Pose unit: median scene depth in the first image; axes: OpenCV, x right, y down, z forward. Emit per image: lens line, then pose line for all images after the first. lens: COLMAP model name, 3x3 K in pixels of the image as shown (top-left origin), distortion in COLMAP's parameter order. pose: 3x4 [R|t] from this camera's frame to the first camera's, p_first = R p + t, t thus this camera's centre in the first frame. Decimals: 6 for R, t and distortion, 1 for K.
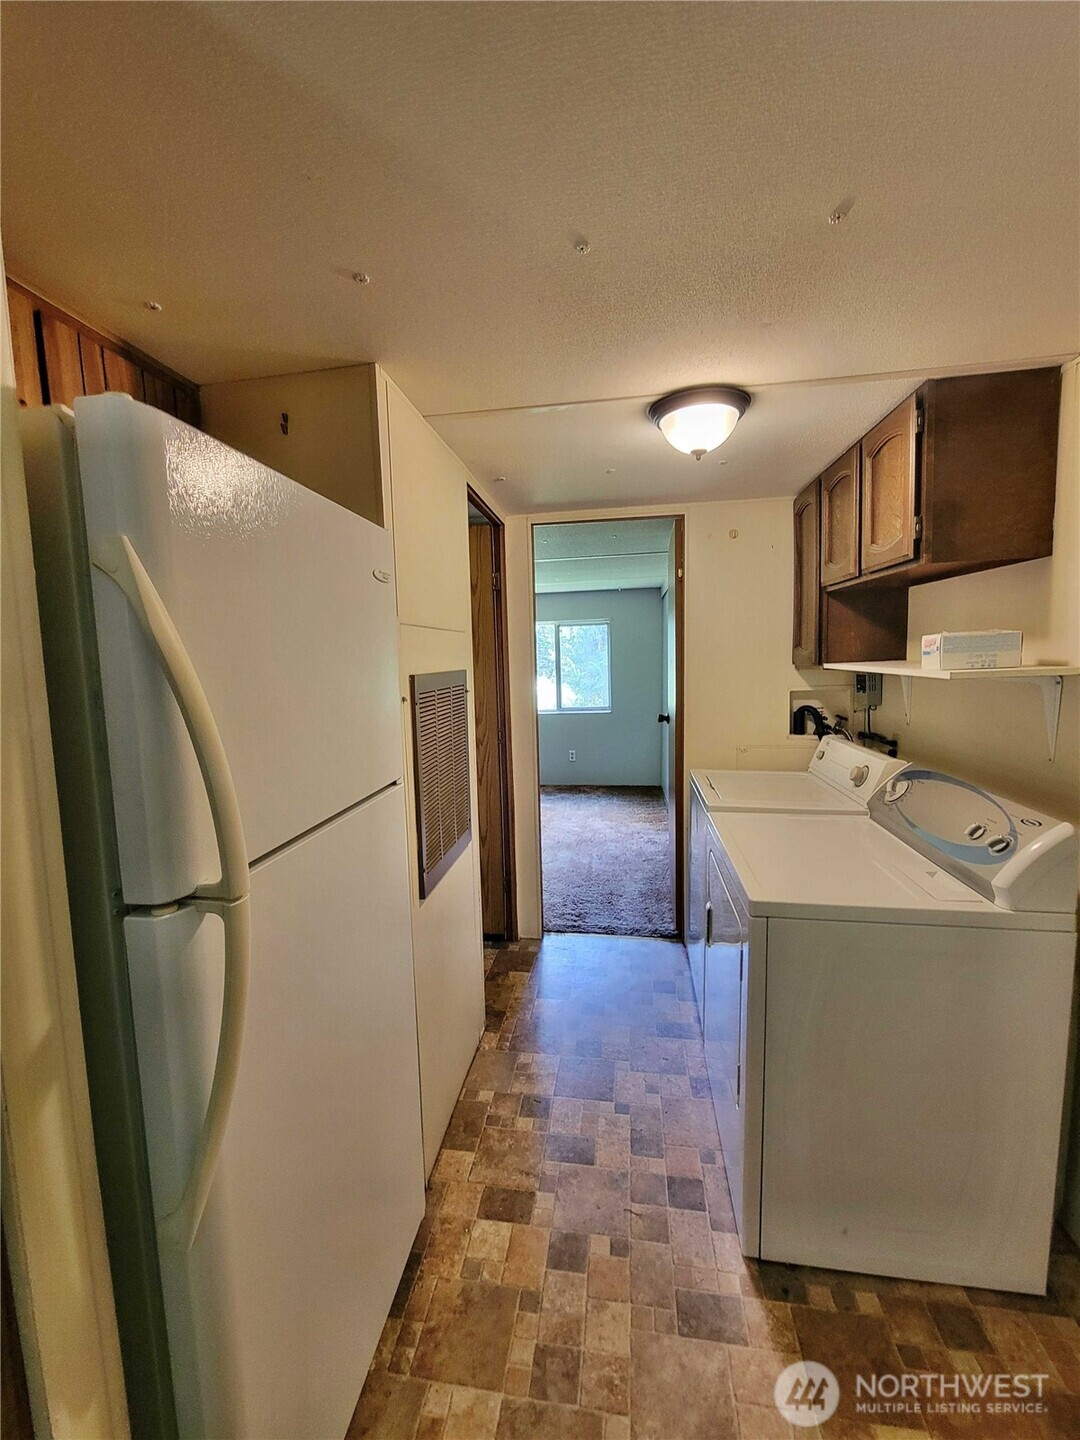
lens RADIAL K [[587.4, 0, 537.5], [0, 587.4, 717.9], [0, 0, 1]] dist [-0.004293, -0.001703]
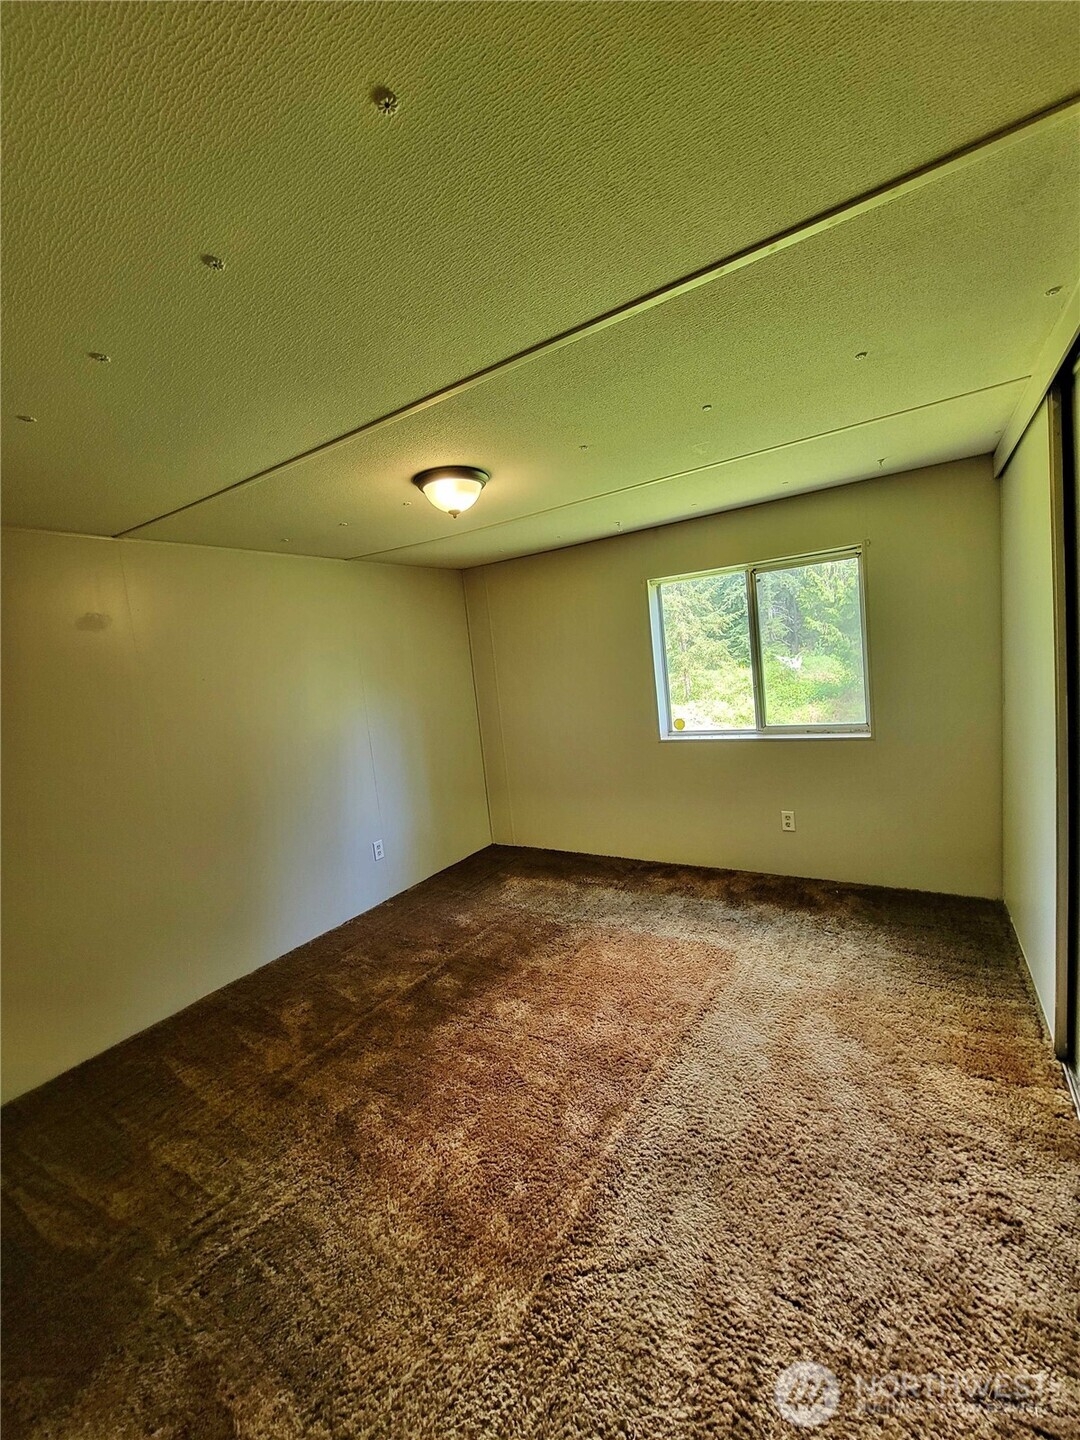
lens RADIAL K [[587.4, 0, 540.1], [0, 587.4, 720.9], [0, 0, 1]] dist [-0.004293, -0.001703]
pose [[0.910785, -0.023902, -0.412188, 0.092782], [0.038010, 0.998937, 0.026062, -0.056004], [0.411127, -0.039404, 0.910726, 0.551577]]
